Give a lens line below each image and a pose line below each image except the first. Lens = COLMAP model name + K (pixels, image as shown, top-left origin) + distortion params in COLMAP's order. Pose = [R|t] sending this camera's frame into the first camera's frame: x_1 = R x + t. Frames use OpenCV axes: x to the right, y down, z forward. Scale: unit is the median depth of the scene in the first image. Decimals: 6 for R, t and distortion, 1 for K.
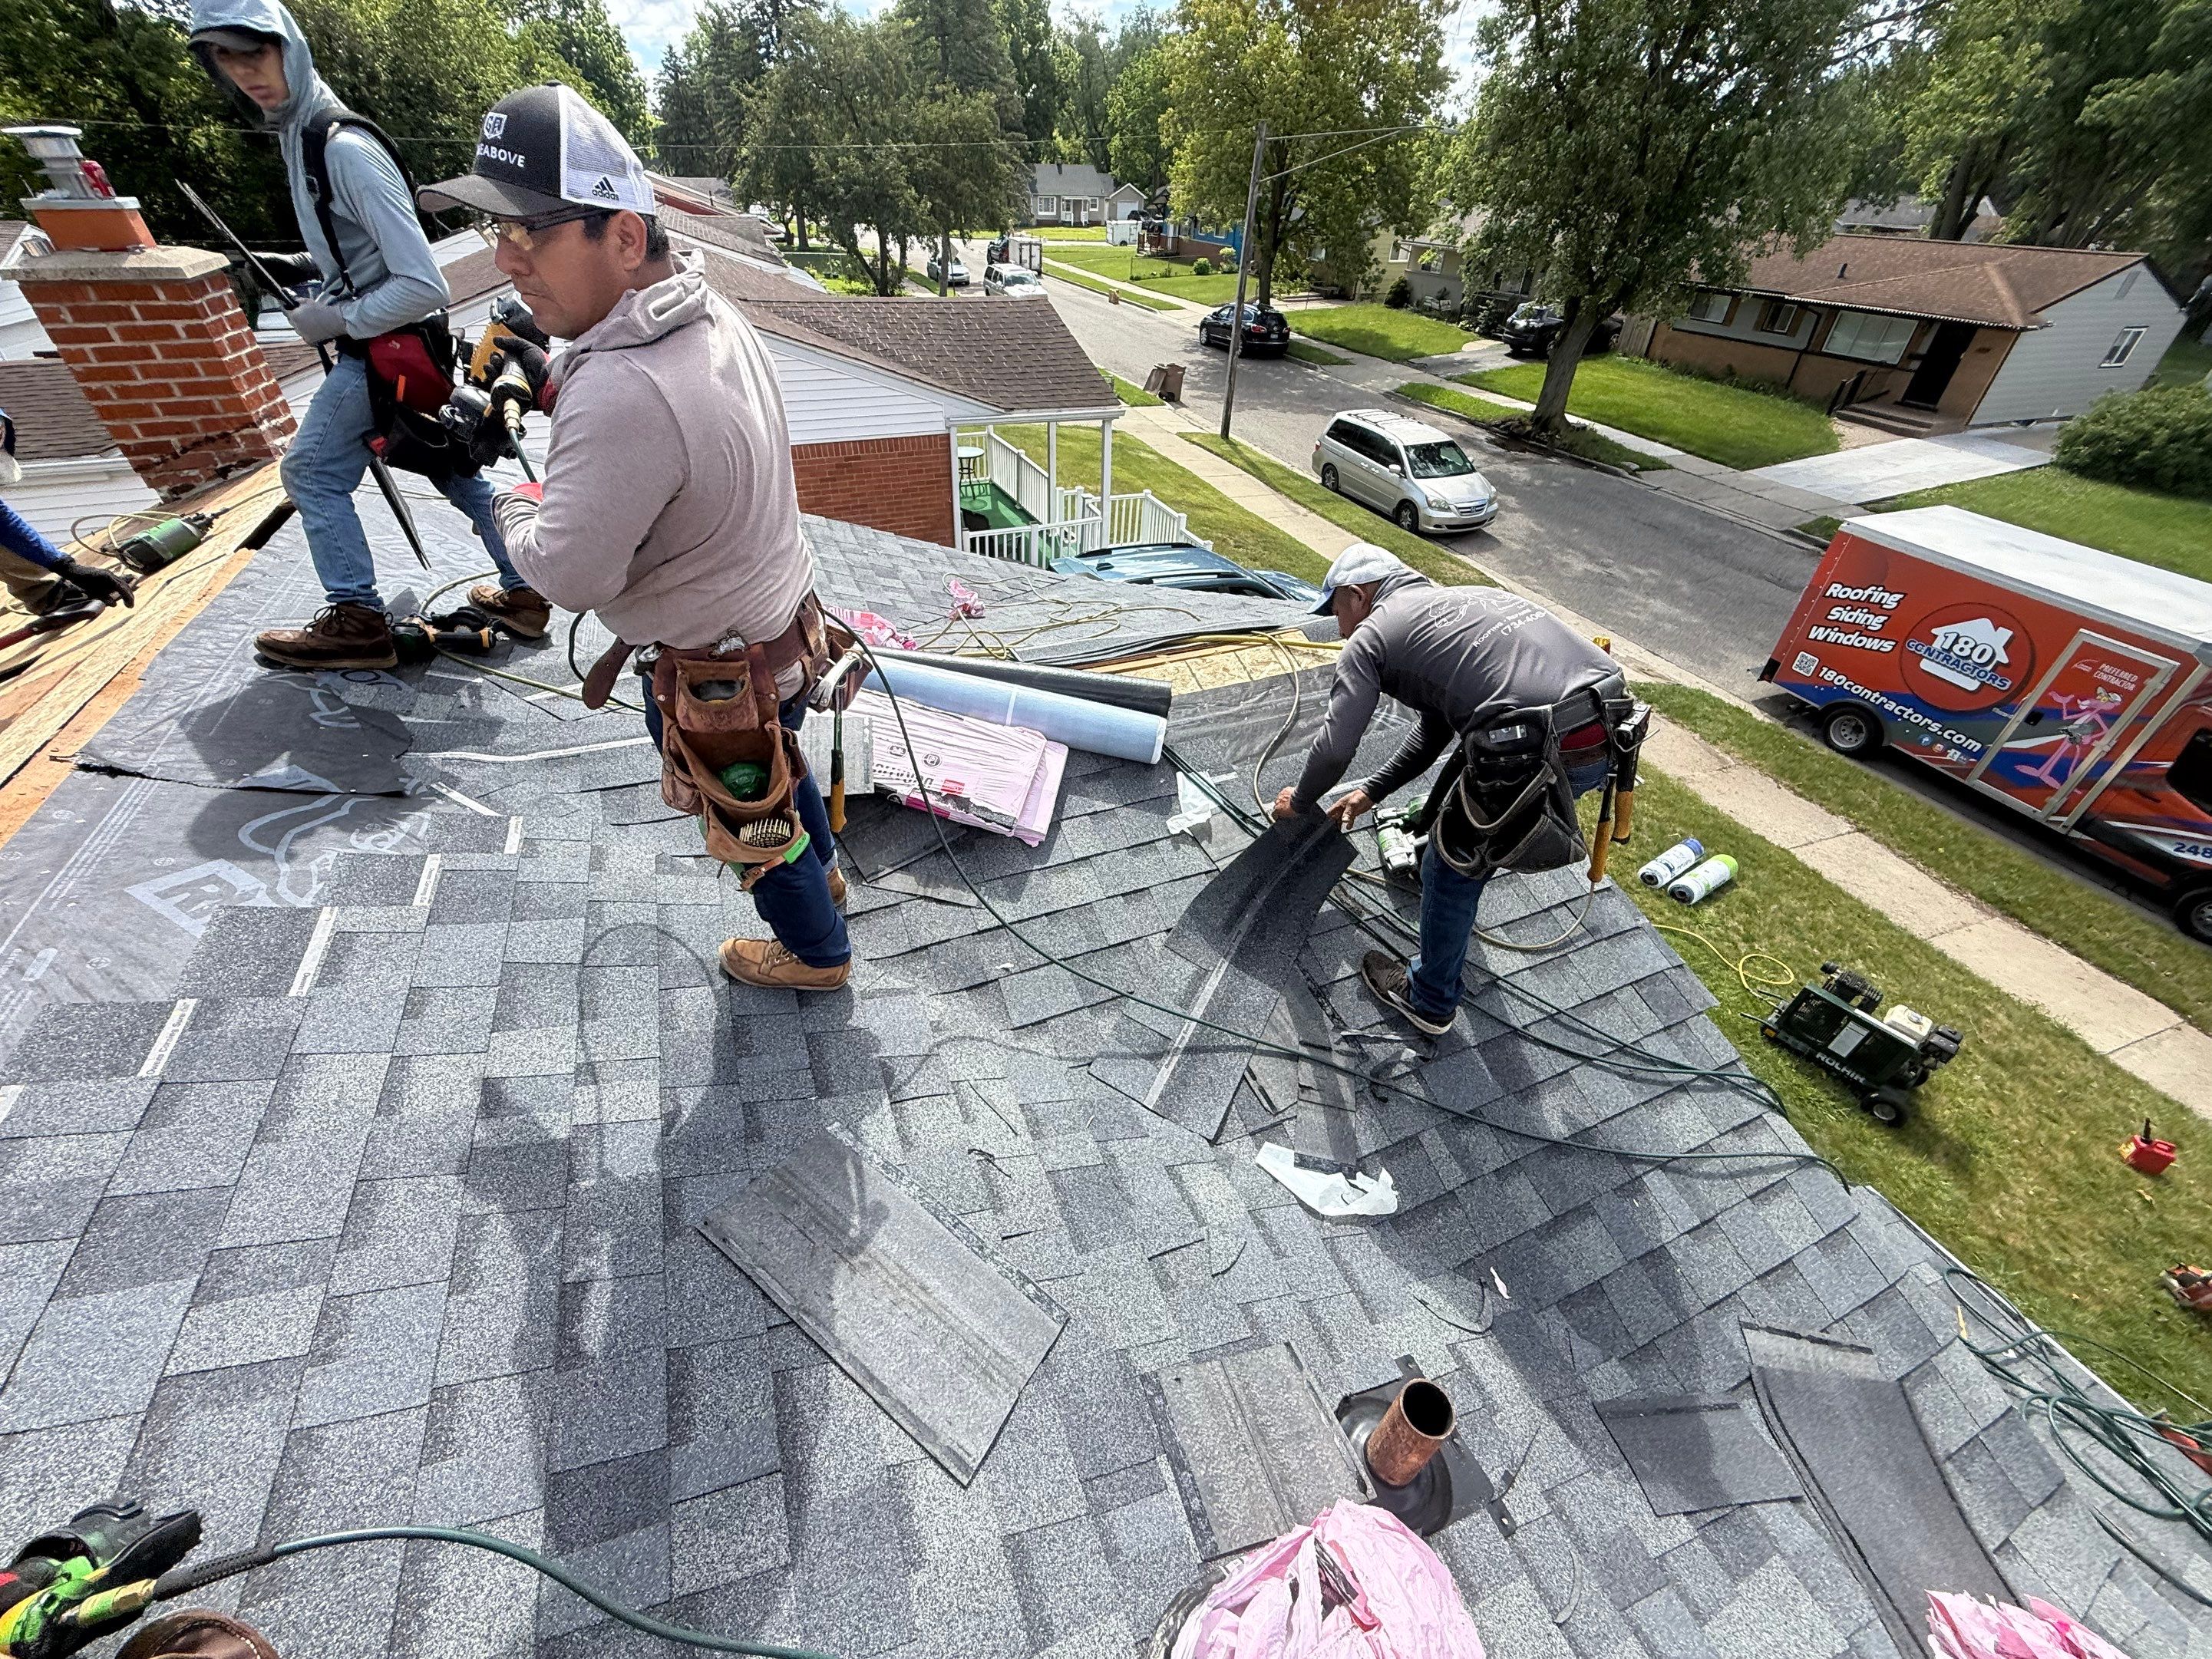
lens RADIAL K [[873.7, 0, 1102.0], [0, 873.7, 820.7], [0, 0, 1]] dist [-0.005342, 0.000026]
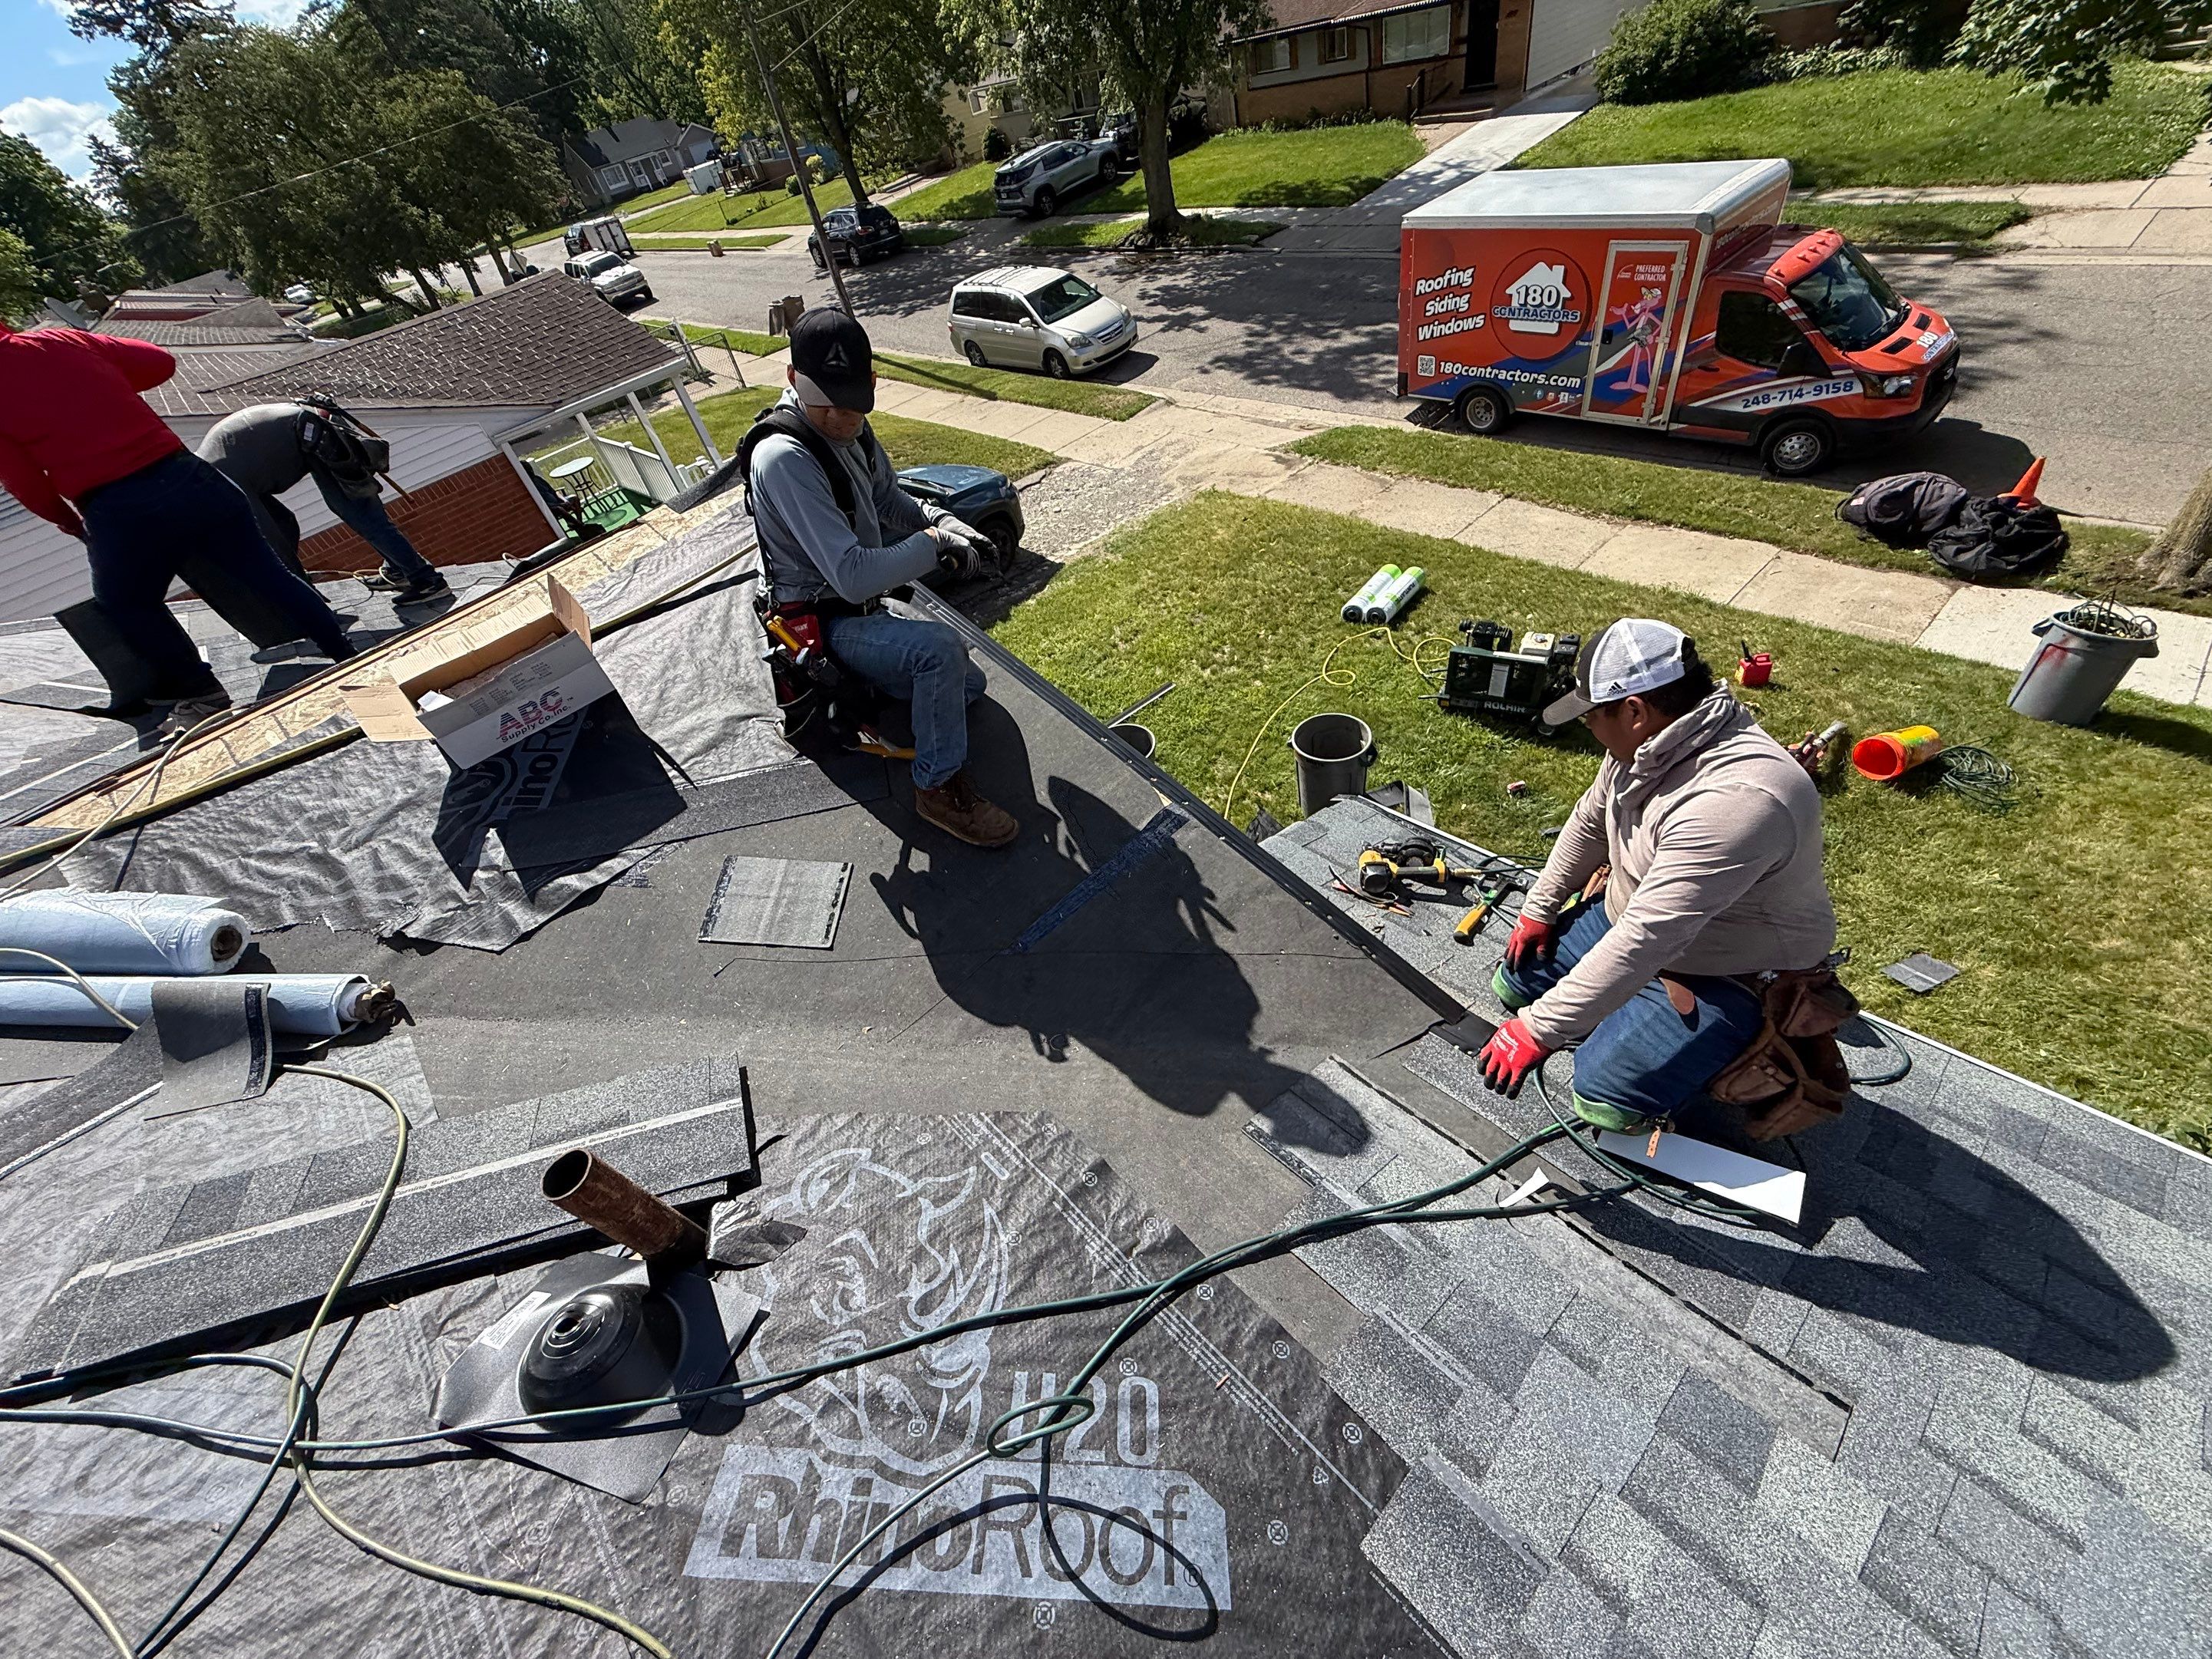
lens RADIAL K [[875.6, 0, 1102.7], [0, 875.6, 818.8], [0, 0, 1]] dist [-0.002408, -0.000330]
pose [[0.906012, -0.408579, 0.110477, 0.124651], [0.398427, 0.911385, 0.103119, 0.056632], [-0.142819, -0.049410, 0.988515, -0.010581]]
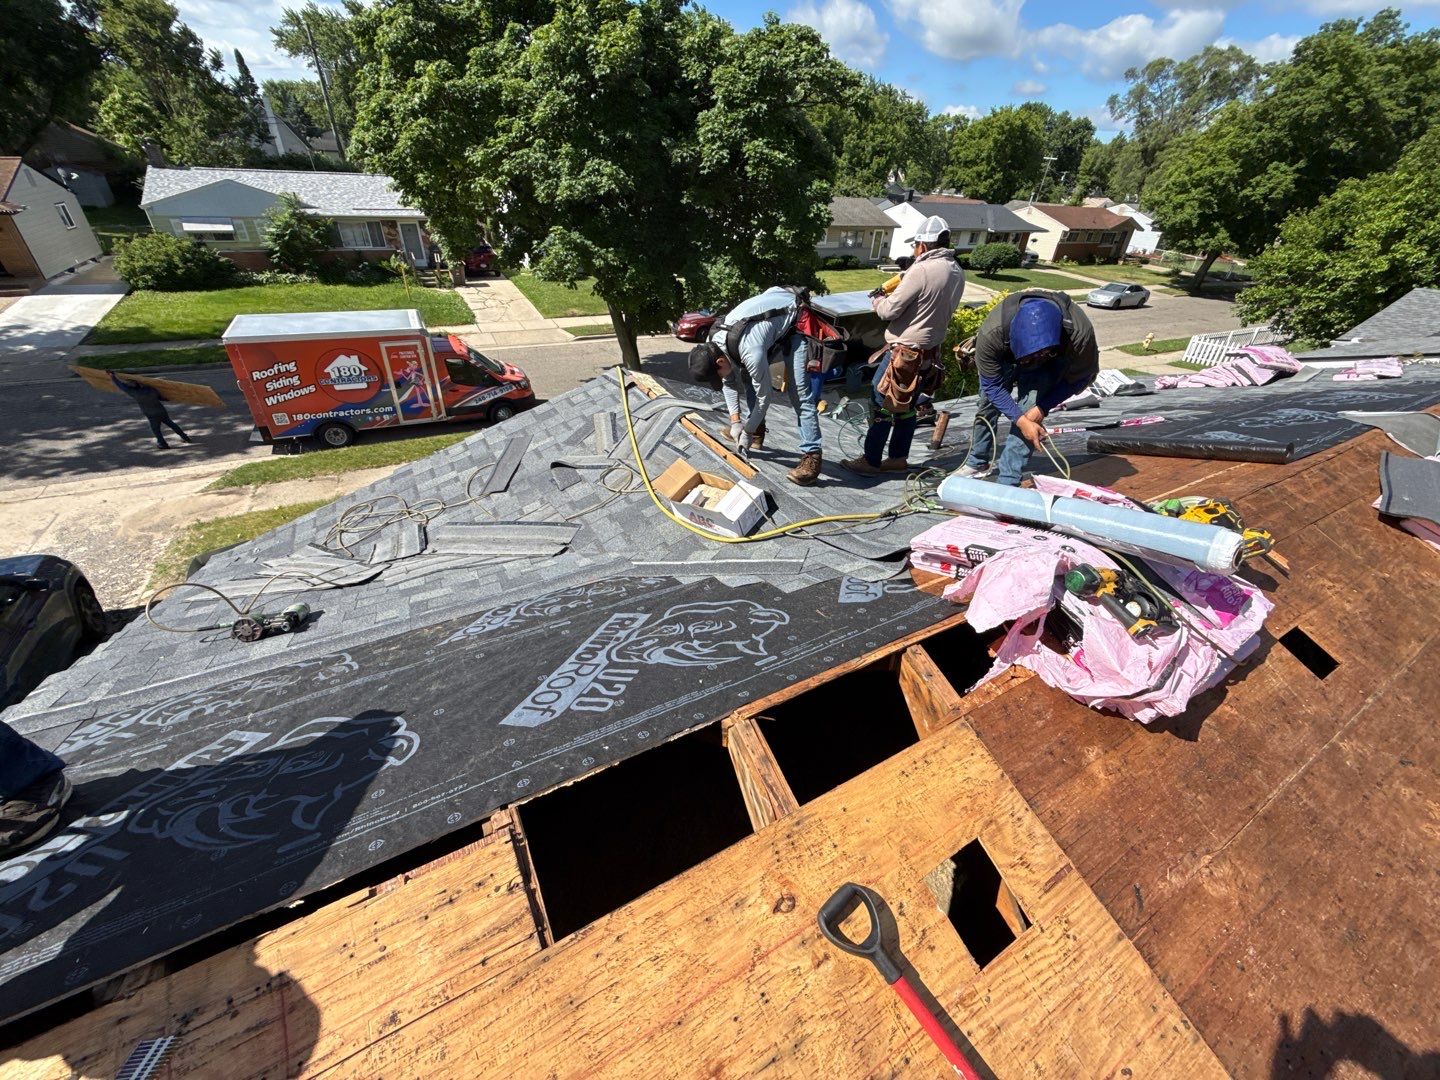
lens RADIAL K [[570.0, 0, 717.8], [0, 570.0, 533.1], [0, 0, 1]] dist [-0.002408, -0.000330]
pose [[-0.131315, -0.560425, 0.817729, -0.321134], [0.546473, 0.647304, 0.531380, -0.172126], [-0.827118, 0.516645, 0.221256, 0.204018]]
